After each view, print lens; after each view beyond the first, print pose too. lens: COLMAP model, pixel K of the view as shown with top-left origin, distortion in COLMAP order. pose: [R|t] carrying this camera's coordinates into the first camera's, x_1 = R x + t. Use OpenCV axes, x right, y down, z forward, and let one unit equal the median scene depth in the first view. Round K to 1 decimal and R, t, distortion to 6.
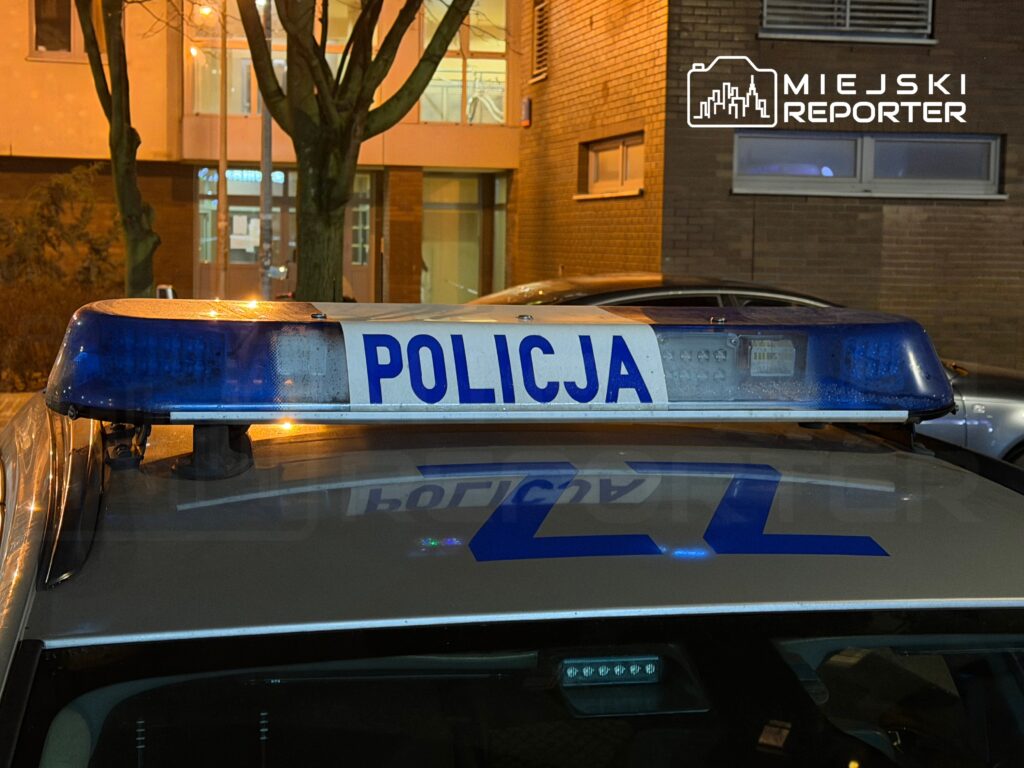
lens RADIAL K [[1859.4, 0, 512.5], [0, 1859.4, 383.2], [0, 0, 1]] dist [0.124726, 0.000000]
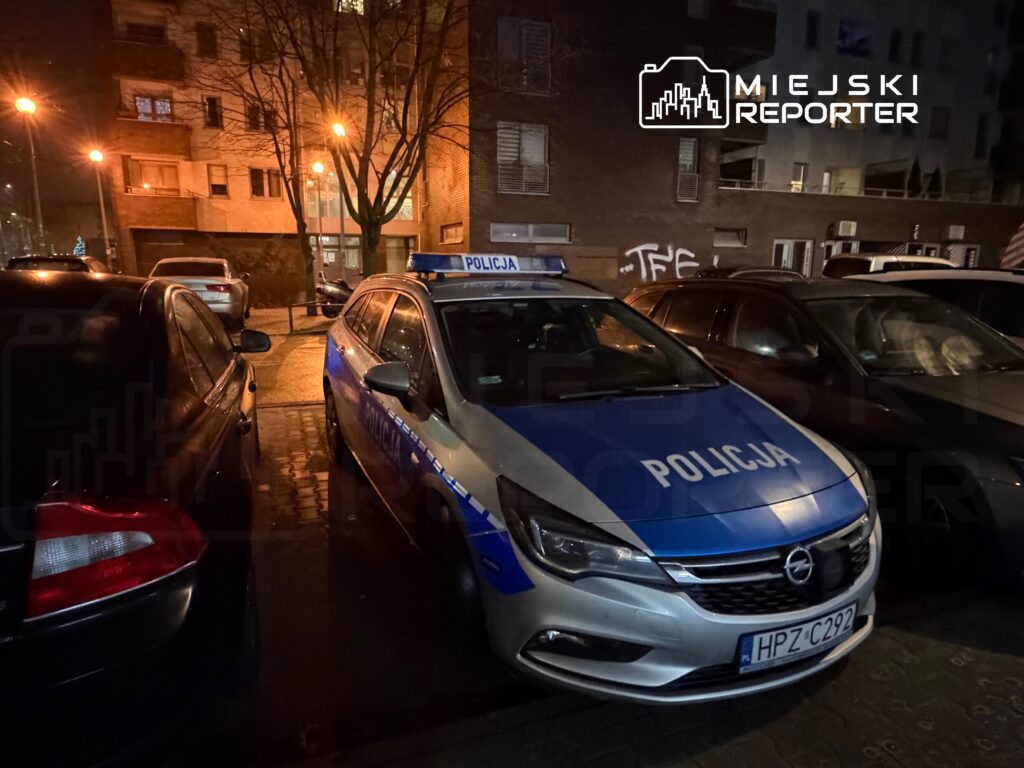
lens RADIAL K [[627.7, 0, 509.2], [0, 627.7, 384.7], [0, 0, 1]] dist [-0.005007, -0.000175]
pose [[0.986982, -0.044168, 0.154646, -0.035153], [0.025676, 0.992491, 0.119590, 0.017721], [-0.158766, -0.114063, 0.980705, -0.120615]]
